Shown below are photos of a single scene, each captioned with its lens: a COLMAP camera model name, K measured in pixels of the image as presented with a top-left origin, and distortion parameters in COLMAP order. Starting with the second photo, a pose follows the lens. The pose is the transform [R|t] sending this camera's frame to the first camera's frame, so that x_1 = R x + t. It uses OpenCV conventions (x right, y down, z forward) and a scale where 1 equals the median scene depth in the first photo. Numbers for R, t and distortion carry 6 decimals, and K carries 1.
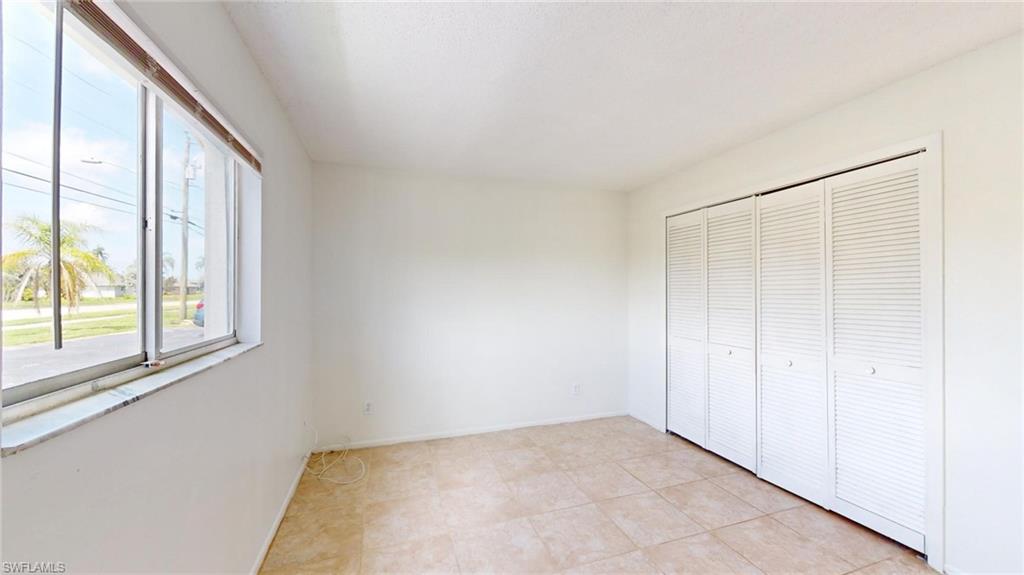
lens RADIAL K [[374.3, 0, 510.6], [0, 374.3, 289.3], [0, 0, 1]] dist [0.003430, 0.000016]
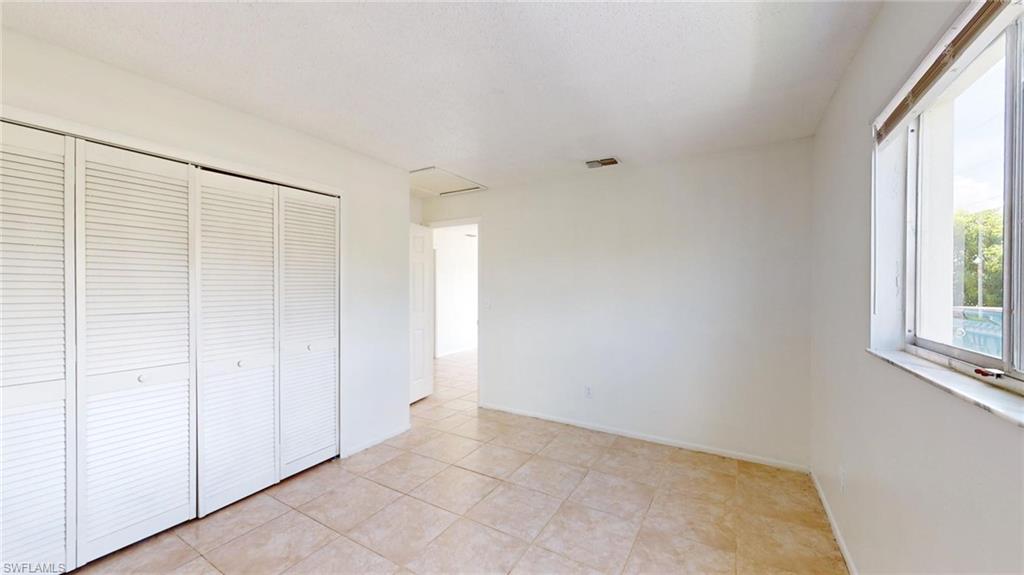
lens RADIAL K [[374.3, 0, 510.6], [0, 374.3, 289.3], [0, 0, 1]] dist [0.003430, 0.000016]
pose [[-0.651206, -0.004911, 0.758885, -0.475718], [-0.004299, 0.999987, 0.002782, 0.005985], [-0.758889, -0.001451, -0.651218, 1.267764]]
